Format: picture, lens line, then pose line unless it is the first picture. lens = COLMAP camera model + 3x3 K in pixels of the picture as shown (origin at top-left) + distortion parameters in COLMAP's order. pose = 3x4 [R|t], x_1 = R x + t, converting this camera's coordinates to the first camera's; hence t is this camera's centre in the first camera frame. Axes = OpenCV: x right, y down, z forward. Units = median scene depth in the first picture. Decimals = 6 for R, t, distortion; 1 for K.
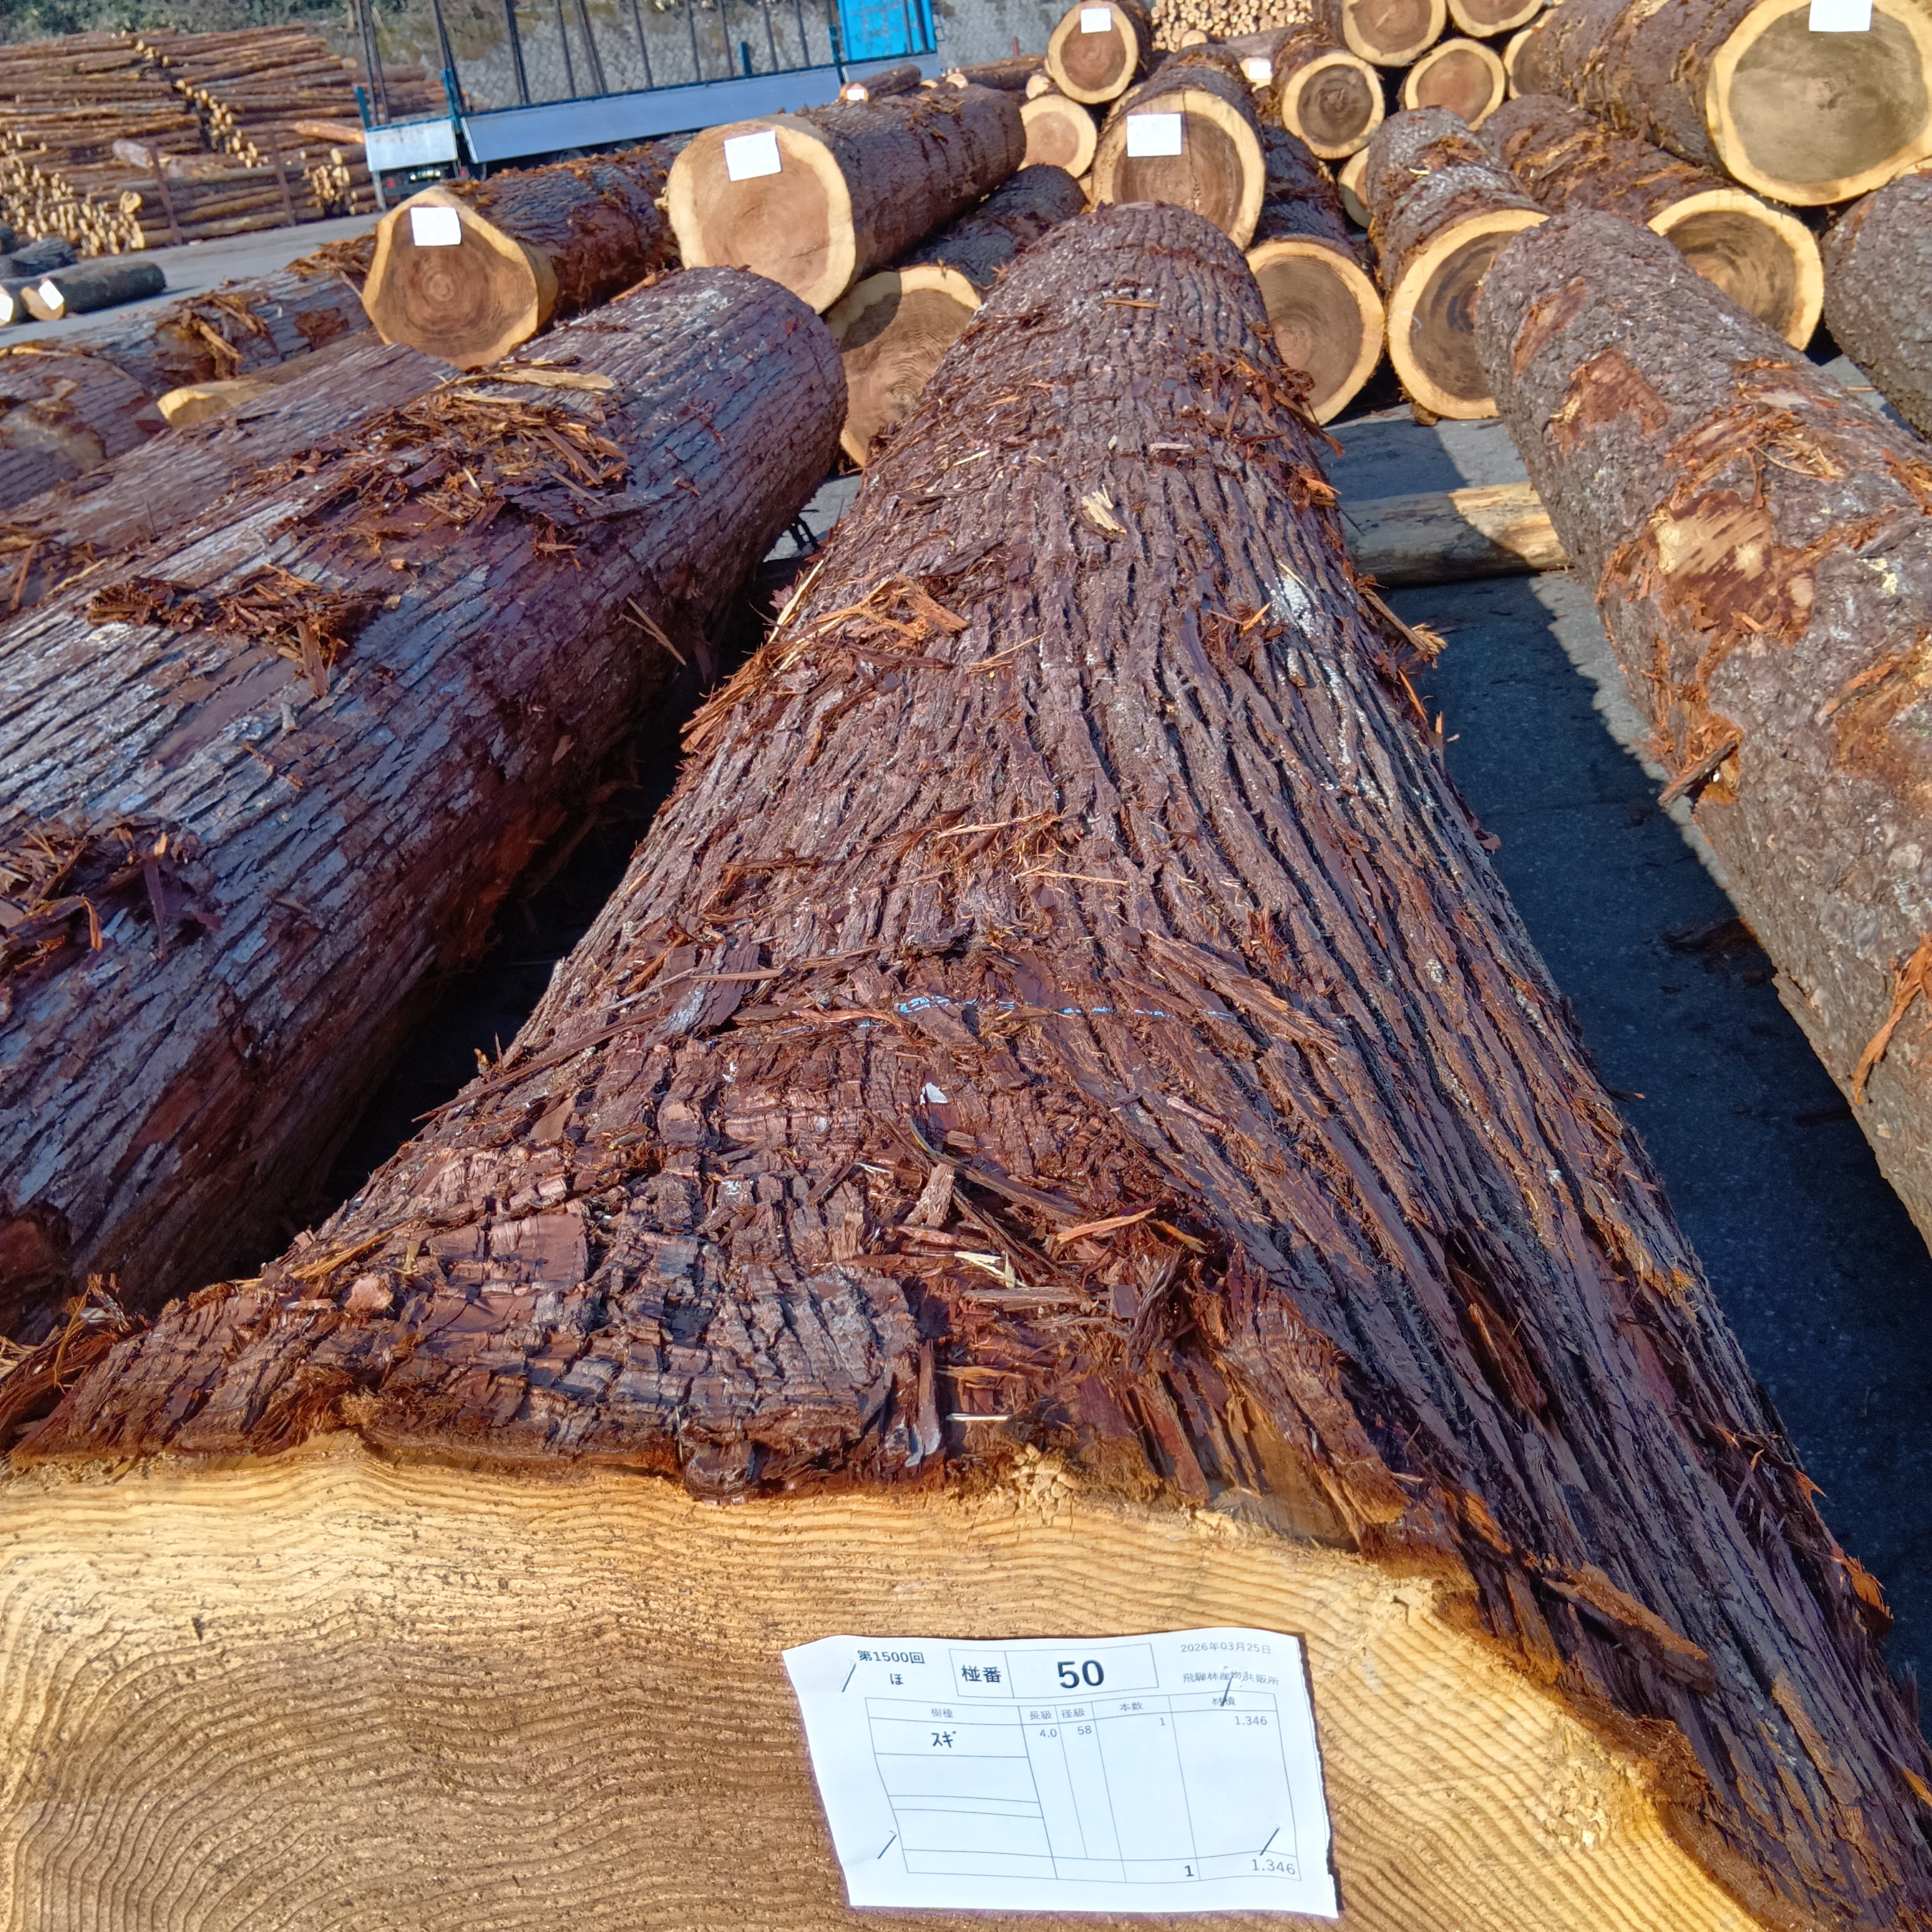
lens RADIAL K [[2019.6, 0, 964.6], [0, 2019.6, 956.4], [0, 0, 1]] dist [0.095373, -0.222486]
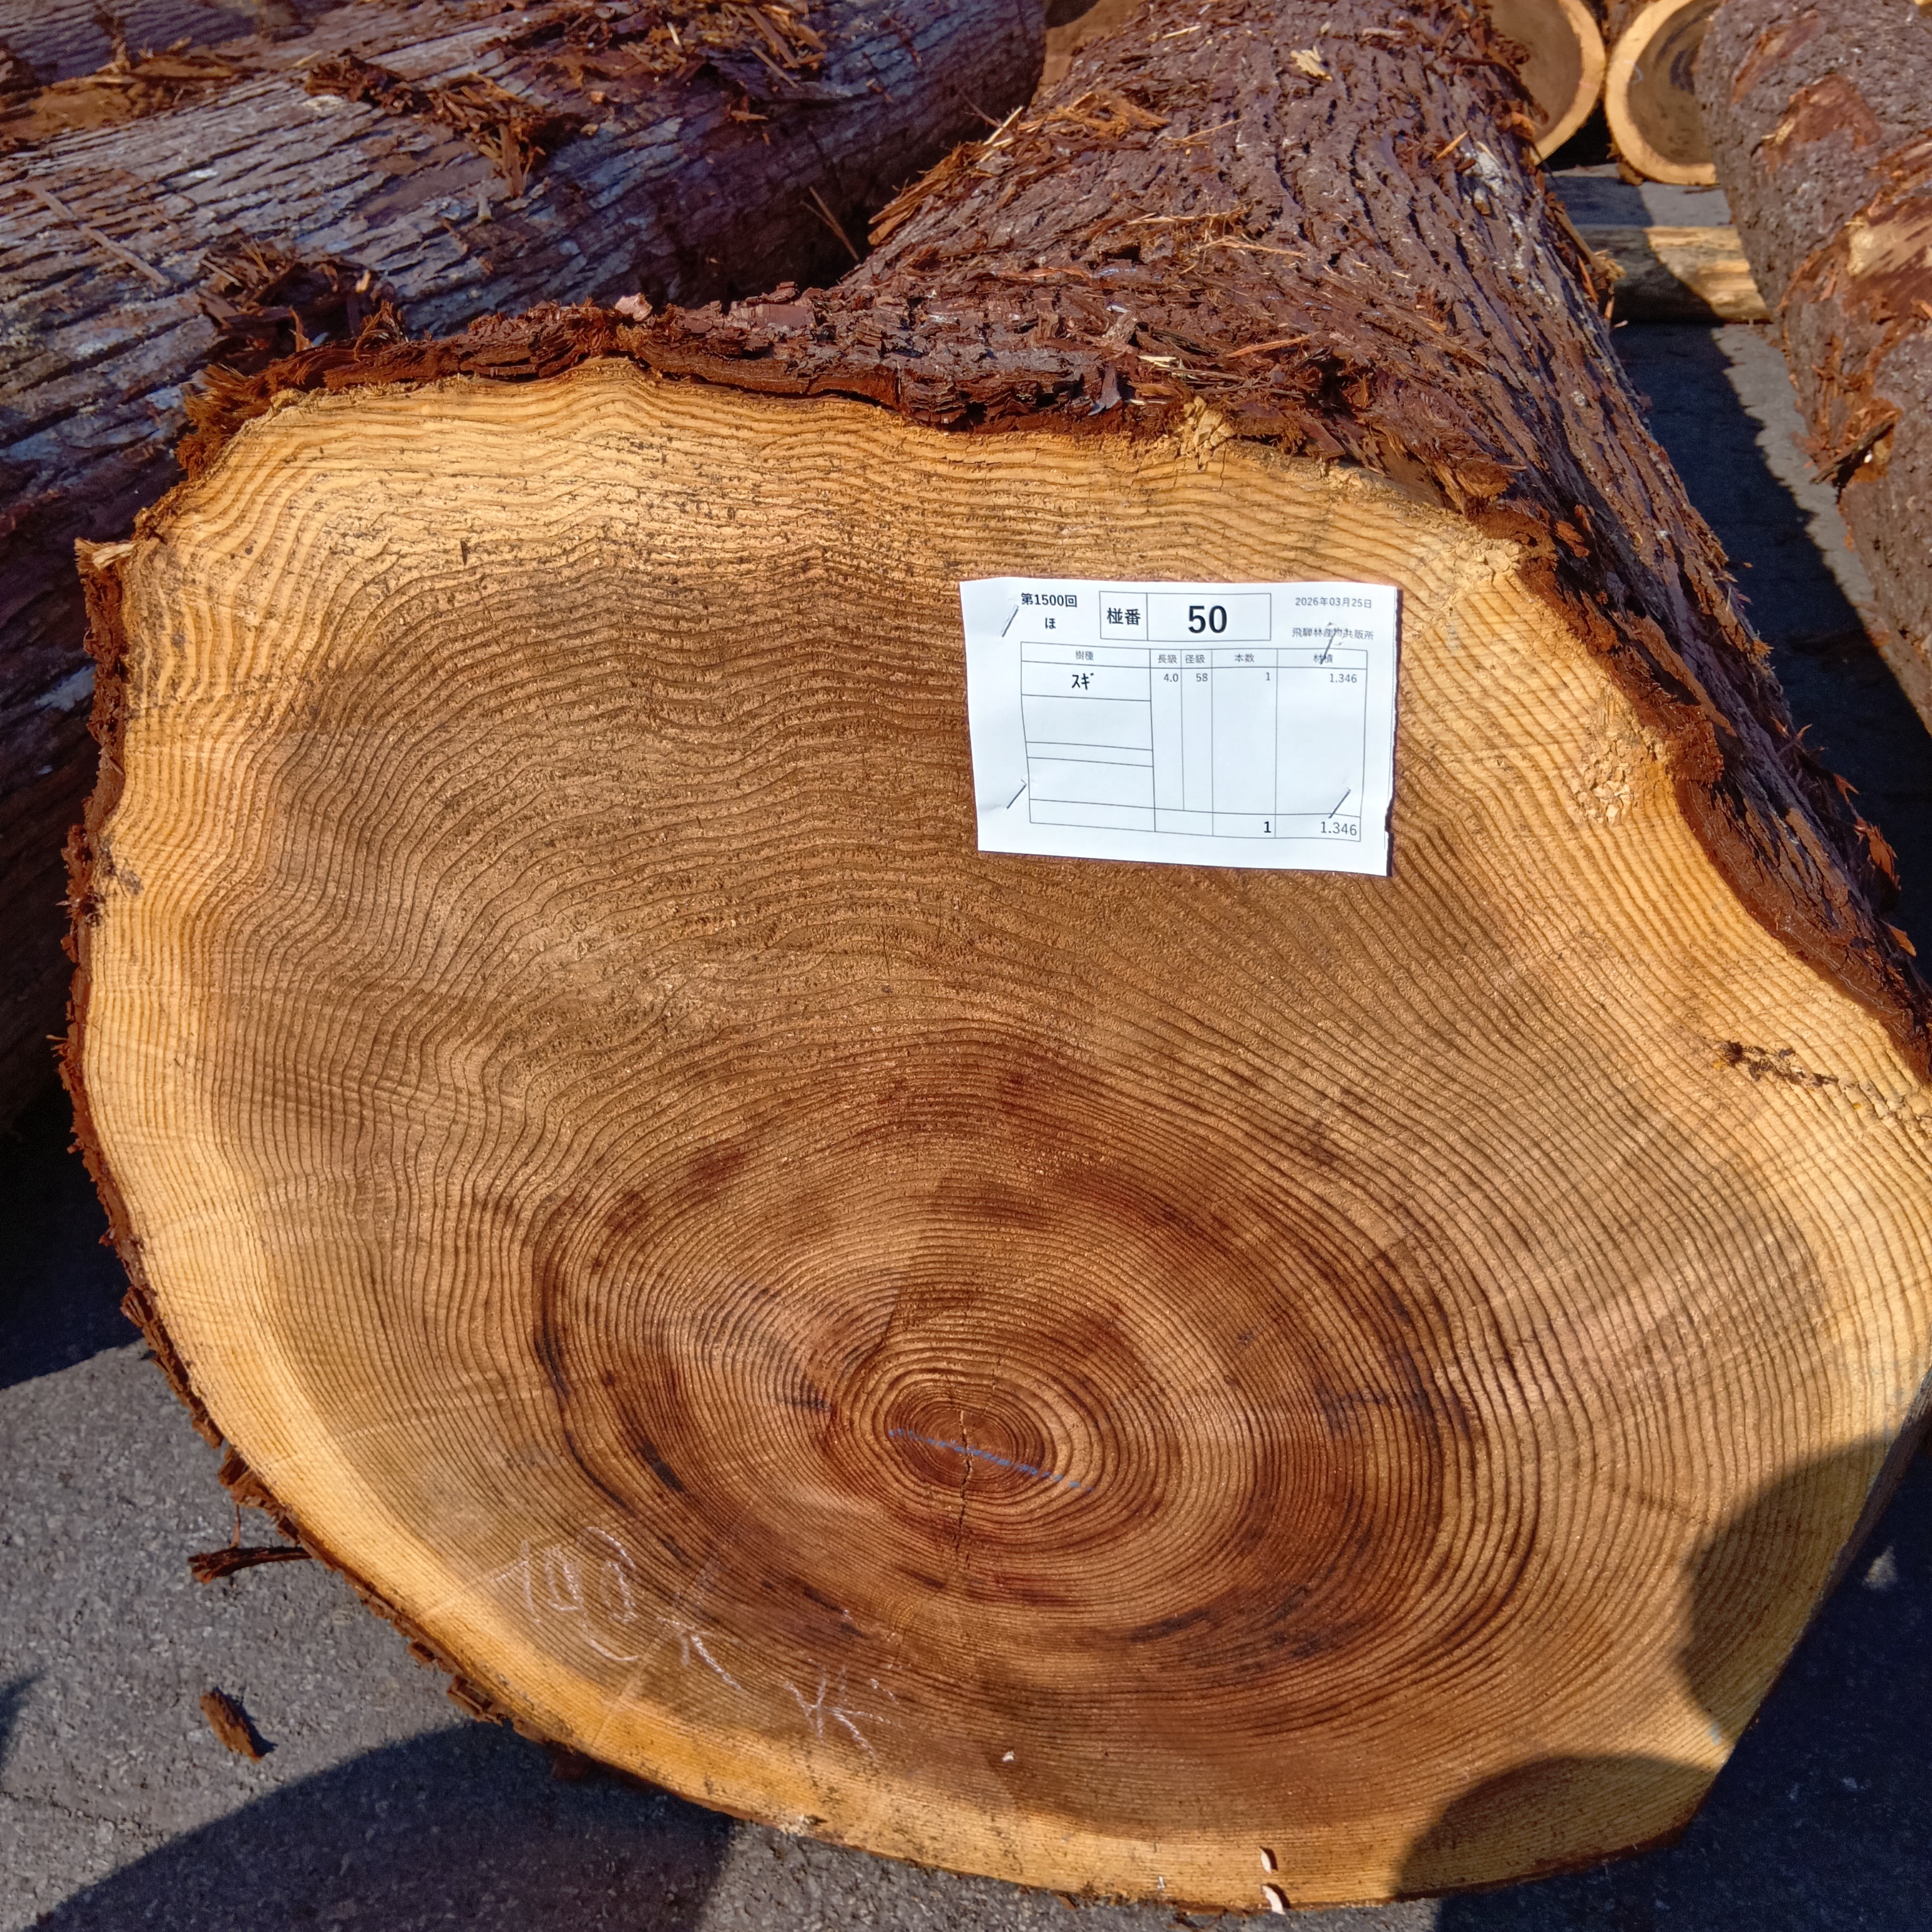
lens RADIAL K [[2019.6, 0, 964.6], [0, 2019.6, 956.4], [0, 0, 1]] dist [0.095373, -0.222486]
pose [[0.989485, 0.140468, -0.034483, -0.013252], [-0.135812, 0.984319, 0.112564, 0.376059], [0.049754, -0.106697, 0.993046, -0.181081]]
